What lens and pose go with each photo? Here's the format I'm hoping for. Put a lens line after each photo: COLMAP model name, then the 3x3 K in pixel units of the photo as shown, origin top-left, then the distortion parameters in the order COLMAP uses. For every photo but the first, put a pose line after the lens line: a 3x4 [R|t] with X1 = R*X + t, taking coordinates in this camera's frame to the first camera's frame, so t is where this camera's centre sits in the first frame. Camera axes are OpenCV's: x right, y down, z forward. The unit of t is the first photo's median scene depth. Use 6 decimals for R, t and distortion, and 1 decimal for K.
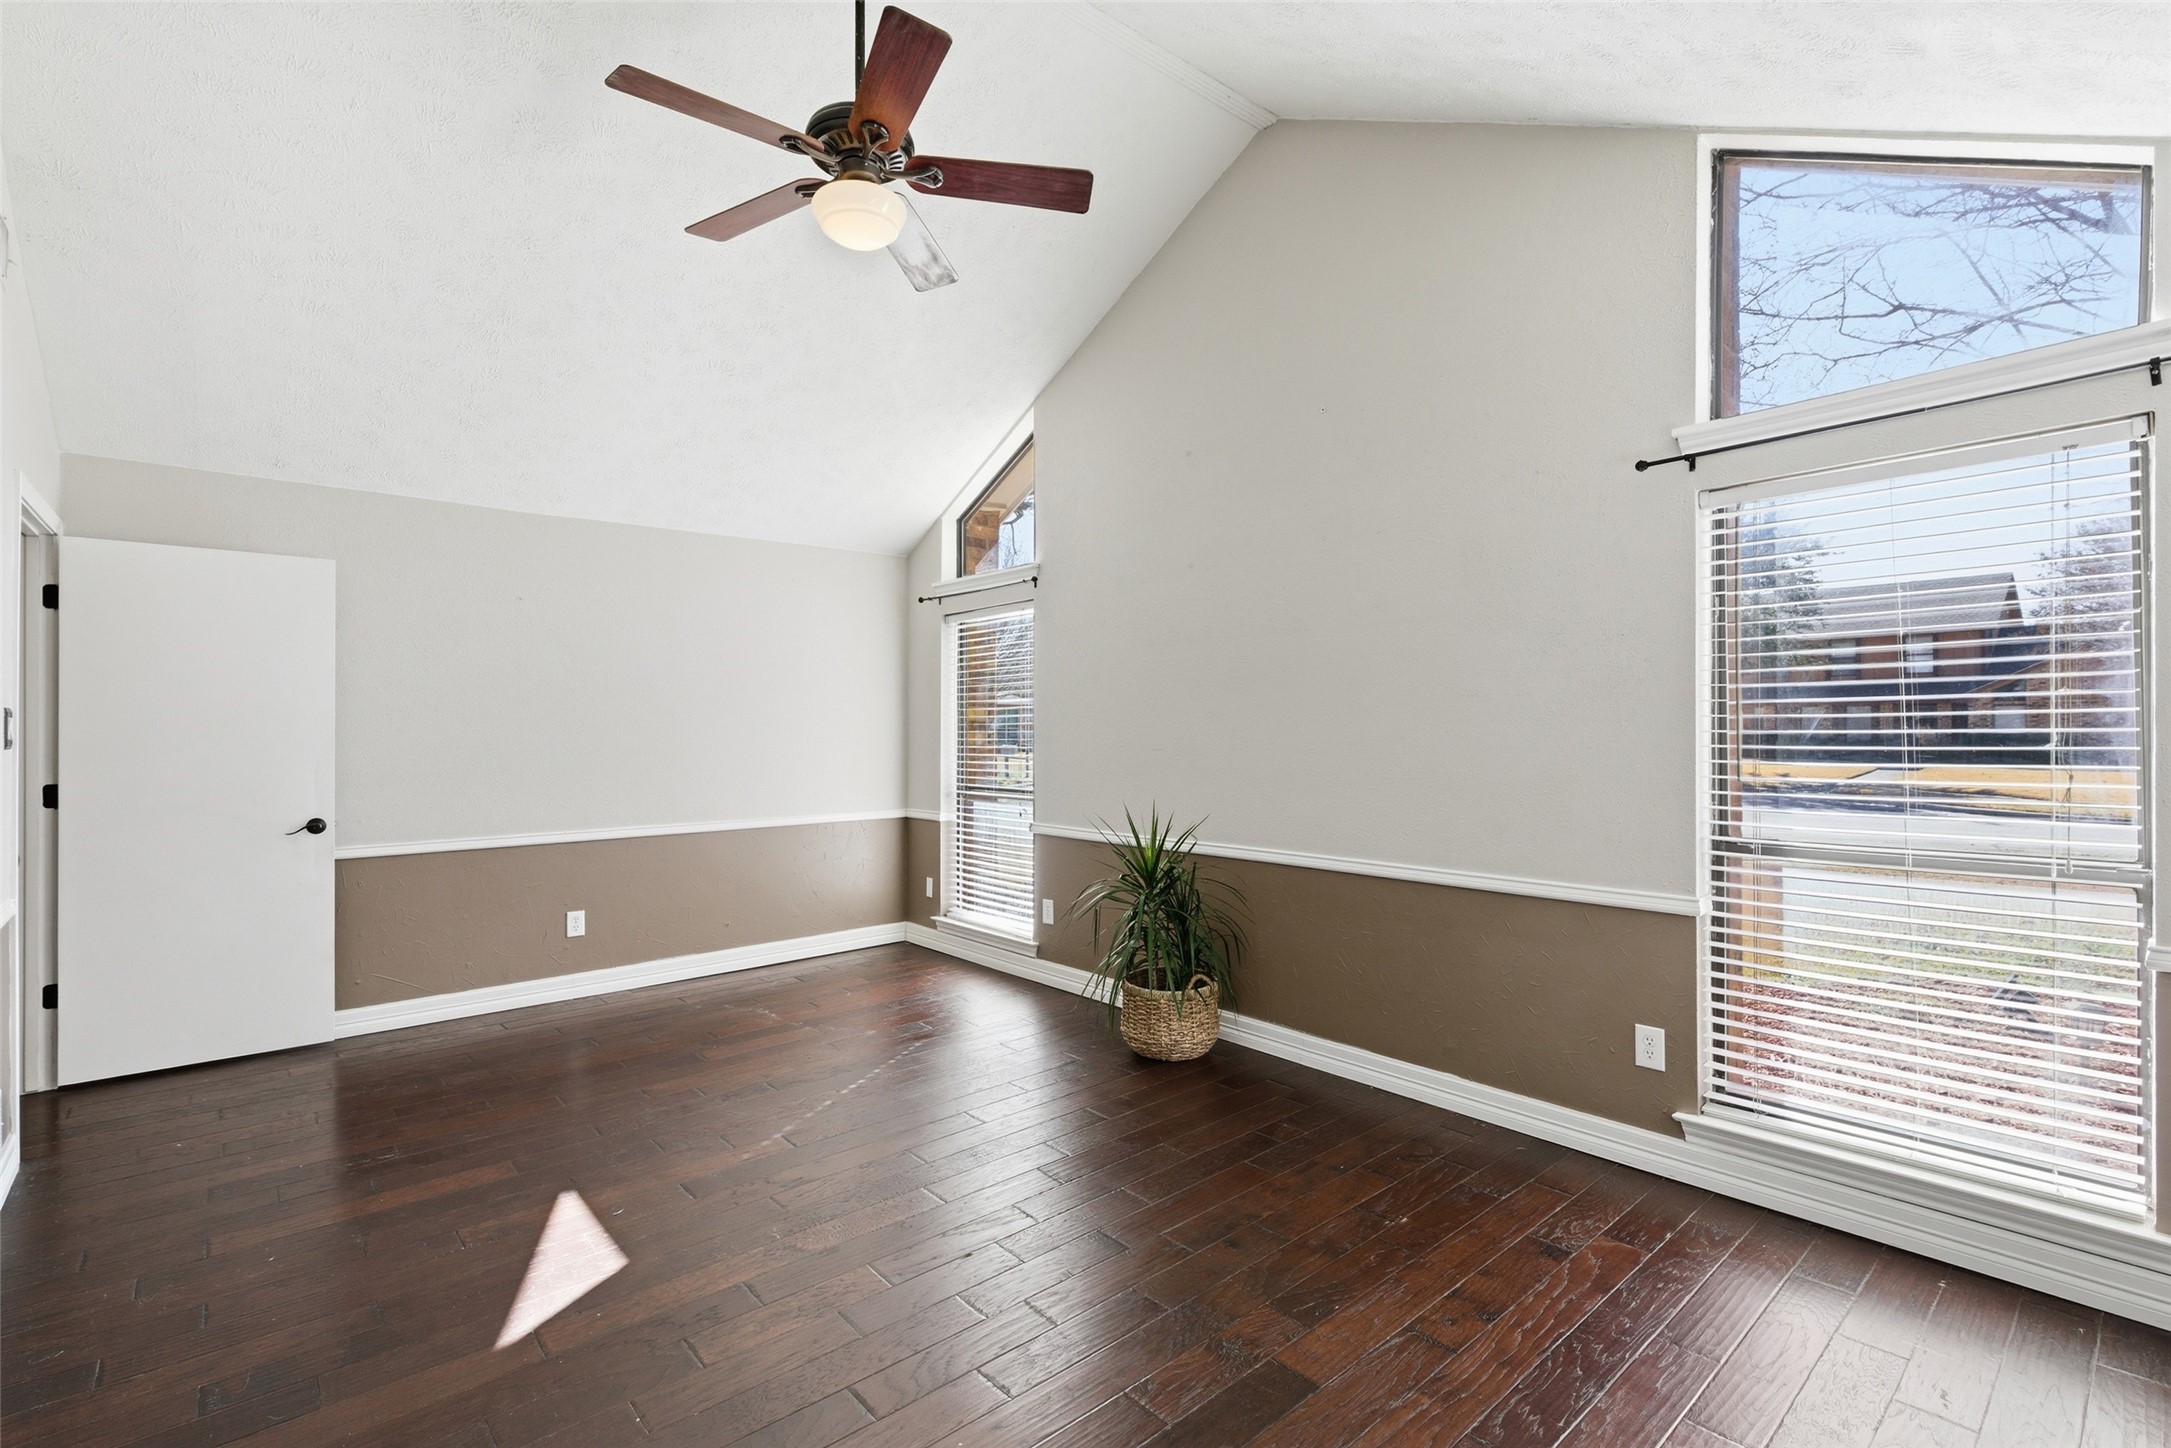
lens RADIAL K [[985.9, 0, 1086.8], [0, 985.9, 736.4], [0, 0, 1]] dist [-0.002190, 0.000205]
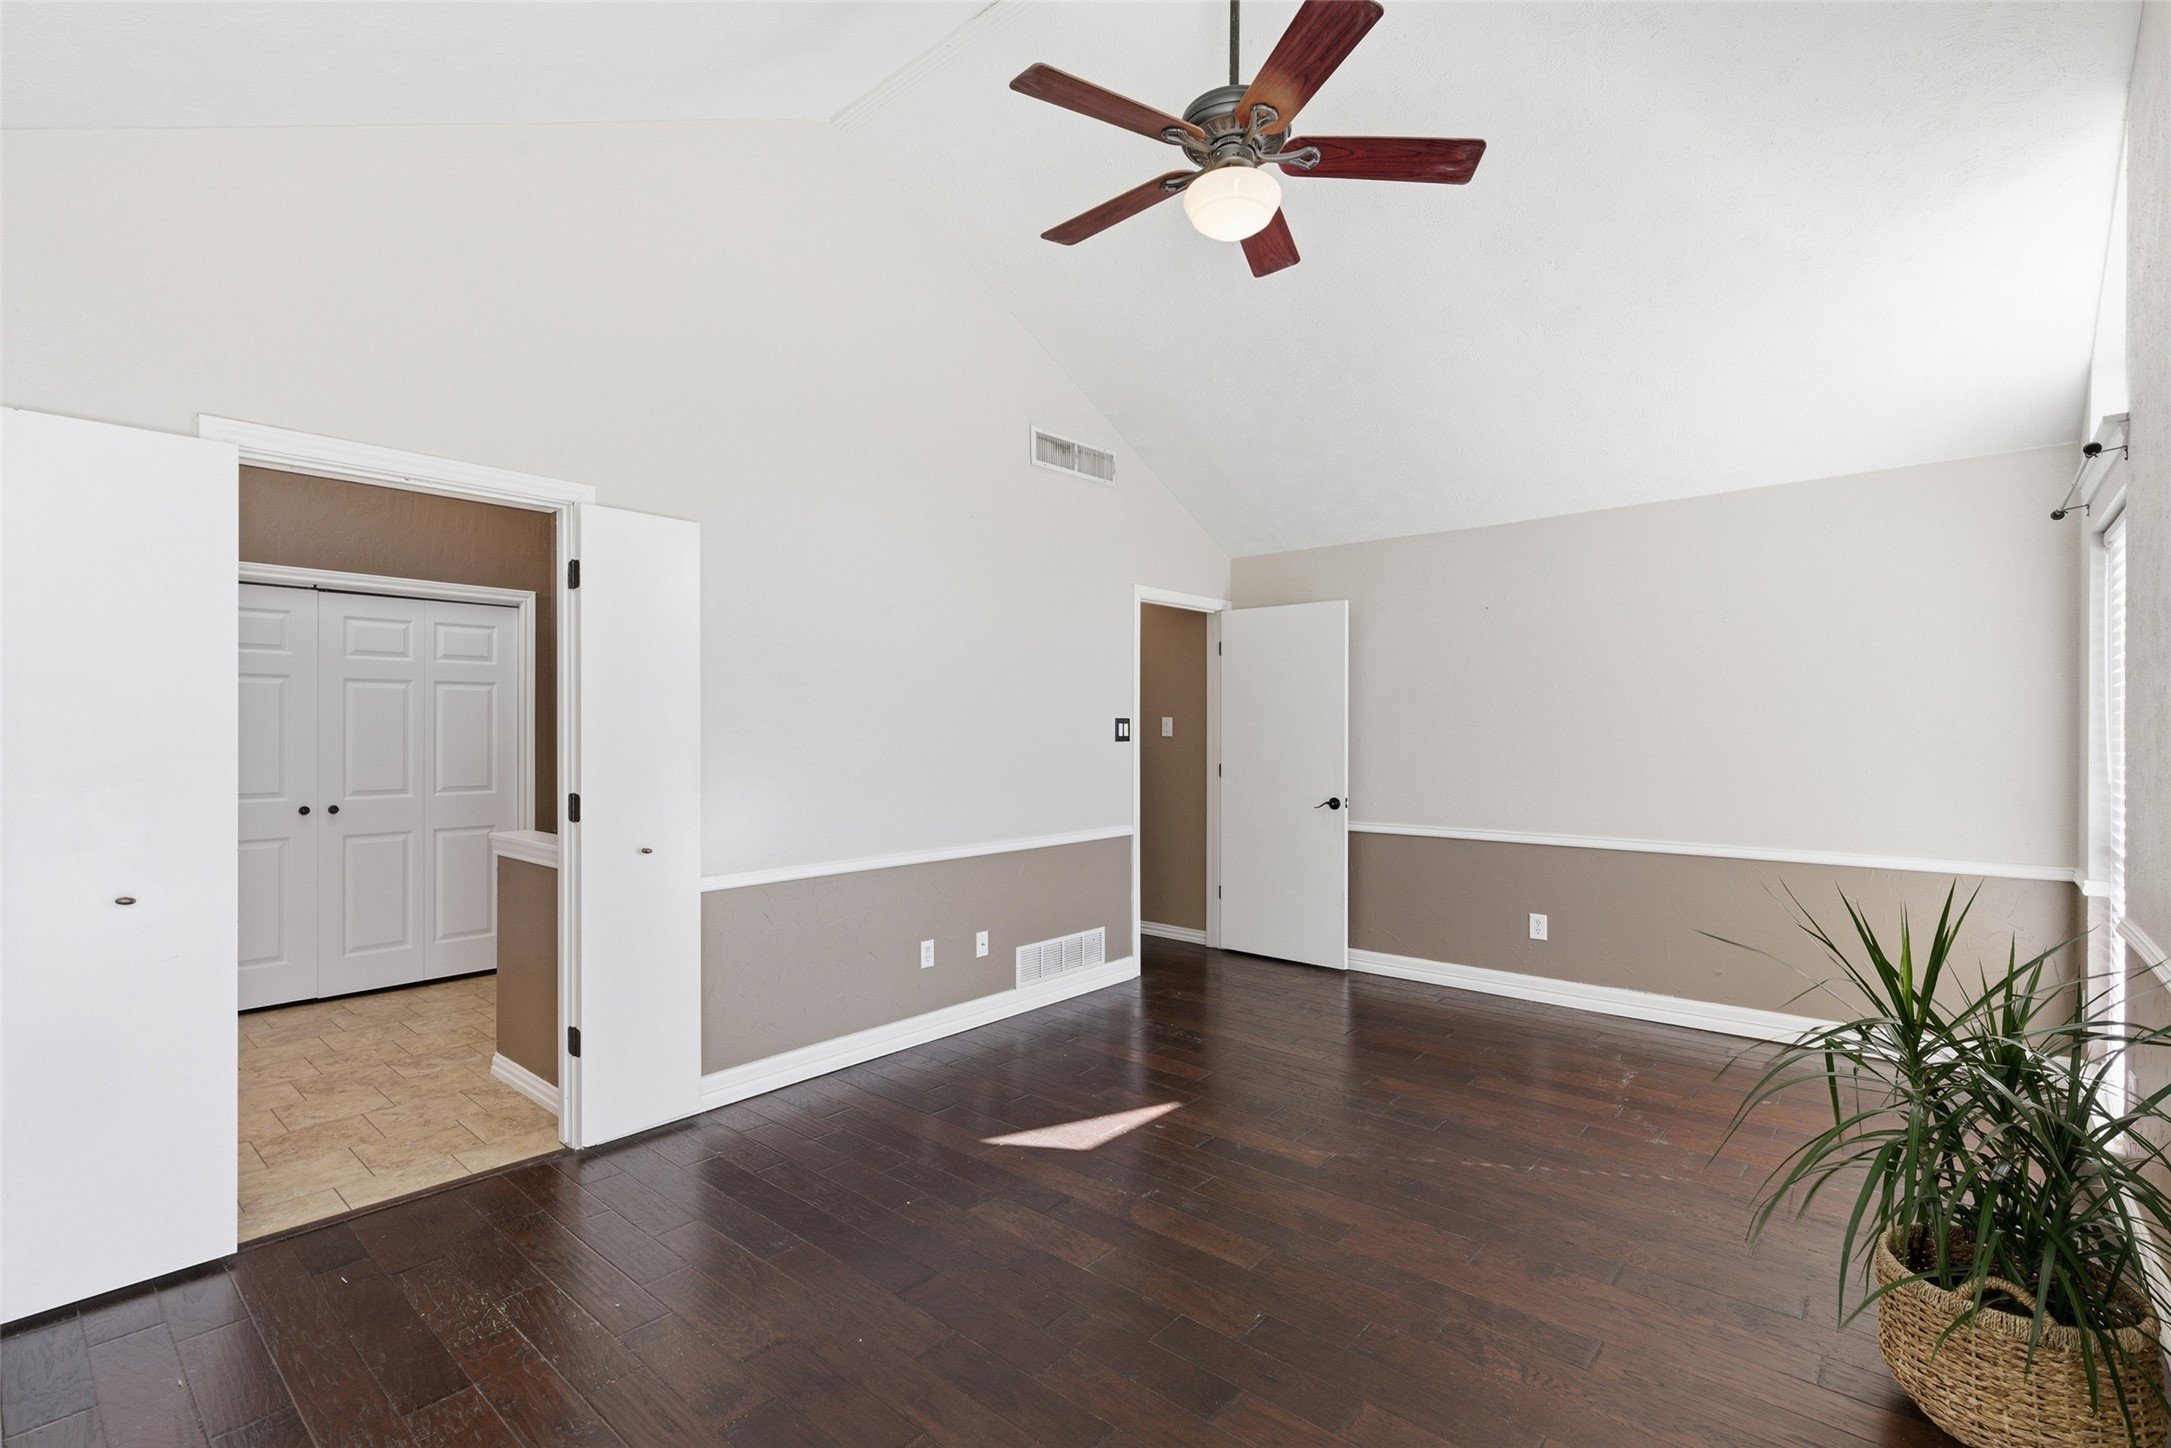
lens RADIAL K [[967.4, 0, 1089.7], [0, 967.4, 732.2], [0, 0, 1]] dist [-0.011297, -0.000178]
pose [[0.137331, 0.003477, -0.990519, 0.445085], [-0.014358, 0.999896, 0.001519, -0.000968], [0.990421, 0.014013, 0.137367, 0.487258]]
